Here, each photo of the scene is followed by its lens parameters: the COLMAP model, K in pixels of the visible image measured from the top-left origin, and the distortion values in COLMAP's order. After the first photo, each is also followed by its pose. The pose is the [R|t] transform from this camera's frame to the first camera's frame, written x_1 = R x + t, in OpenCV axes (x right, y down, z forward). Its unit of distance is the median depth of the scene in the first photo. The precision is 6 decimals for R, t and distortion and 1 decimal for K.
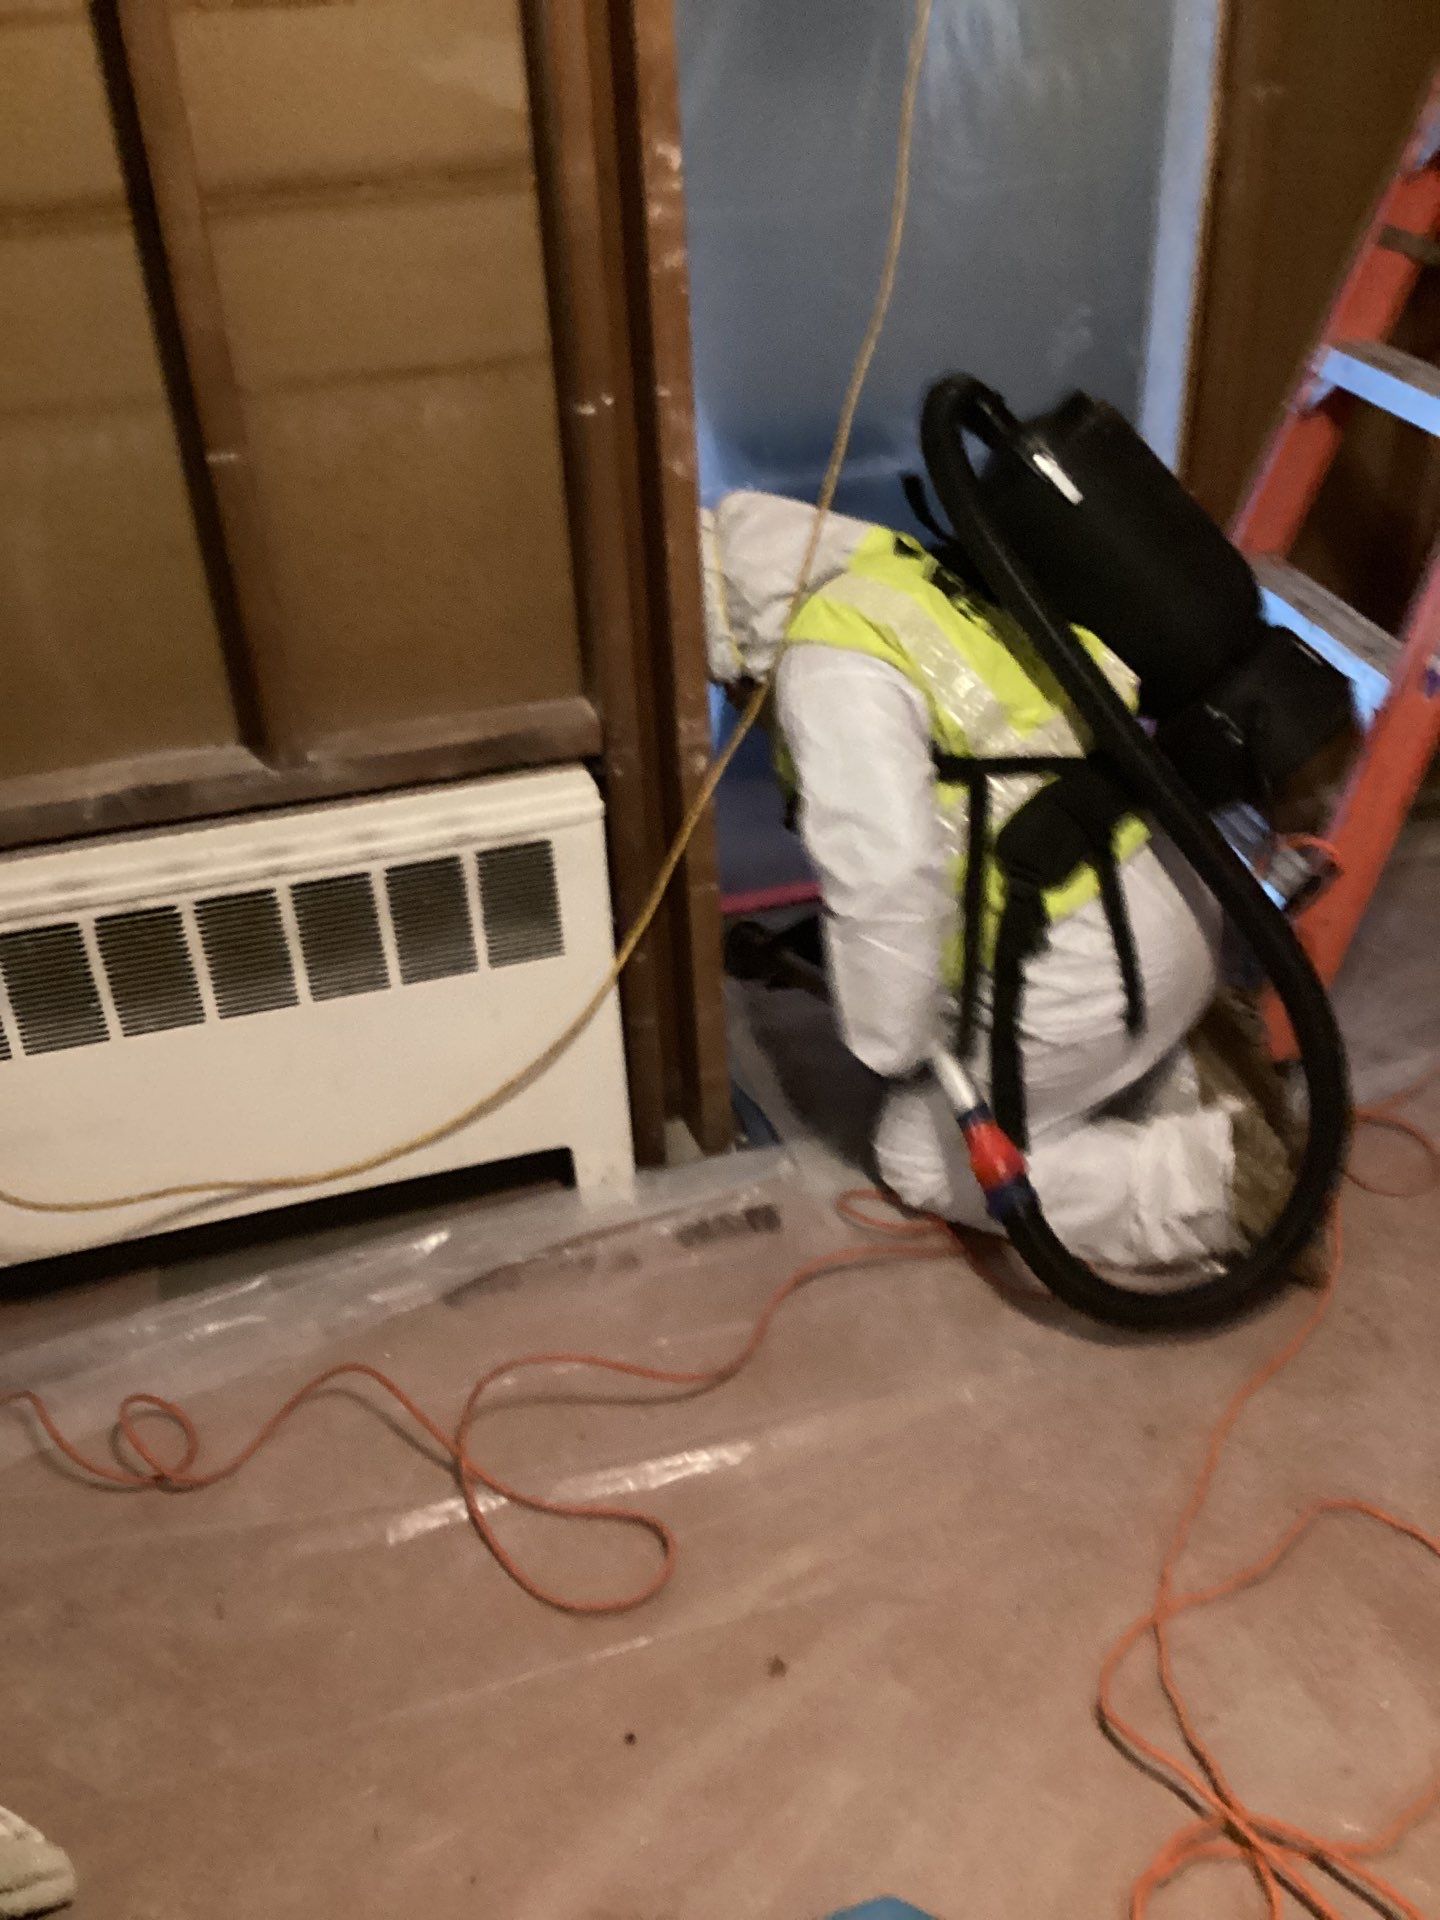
lens RADIAL K [[2153.0, 0, 719.4], [0, 2153.0, 958.4], [0, 0, 1]] dist [-0.007033, 0.000000]
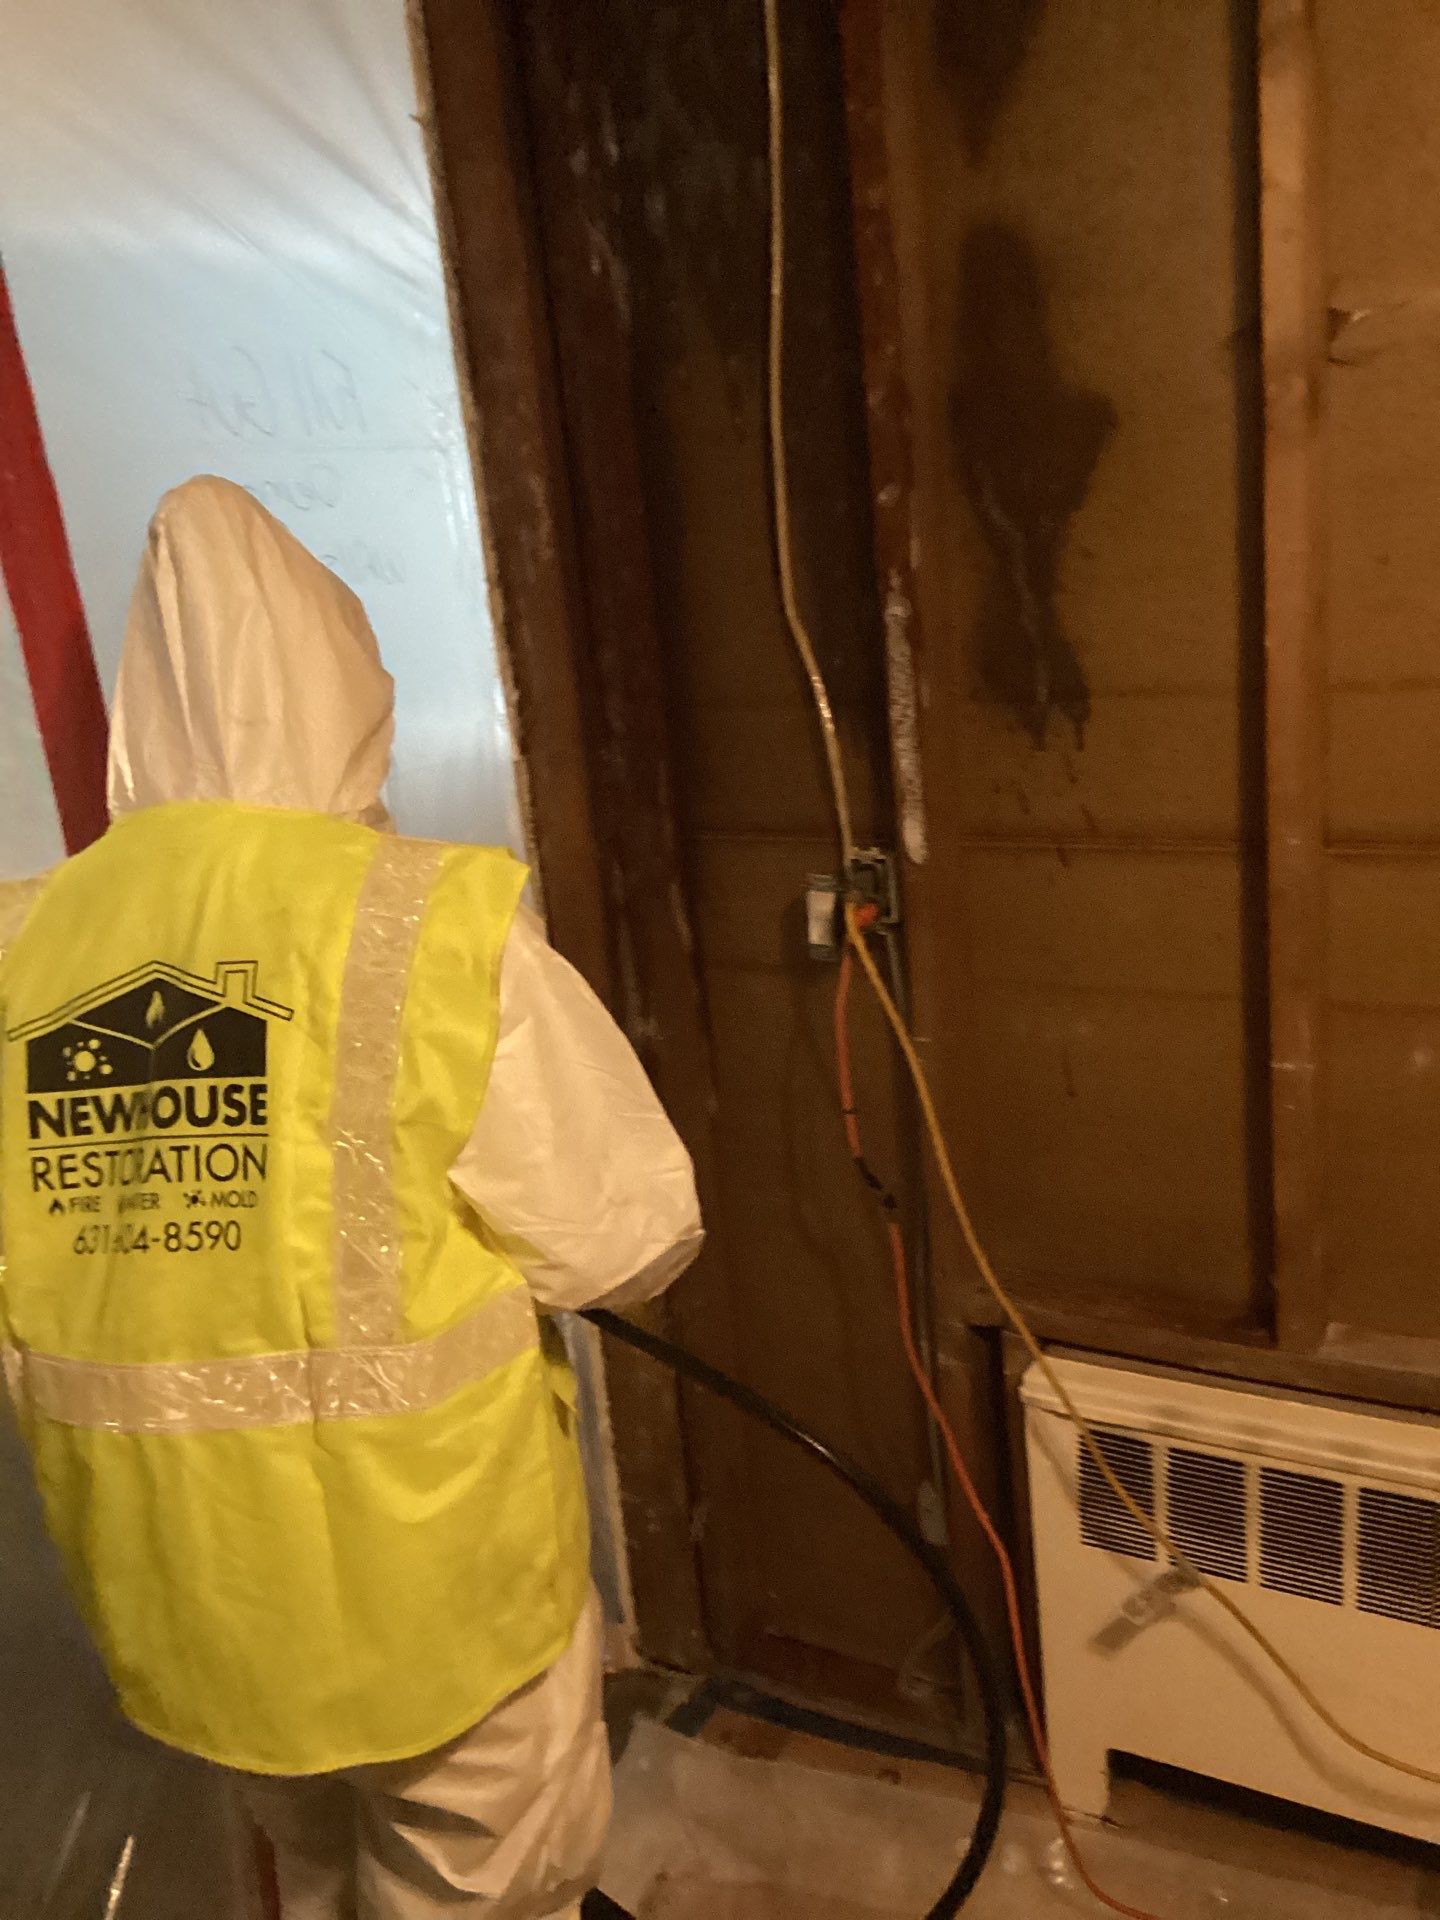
lens RADIAL K [[2153.0, 0, 719.3], [0, 2153.0, 960.6], [0, 0, 1]] dist [-0.007033, 0.000000]
pose [[0.540637, 0.135409, -0.830287, 0.473171], [-0.348688, 0.934259, -0.074681, -0.090321], [0.765590, 0.329886, 0.552311, 0.138446]]
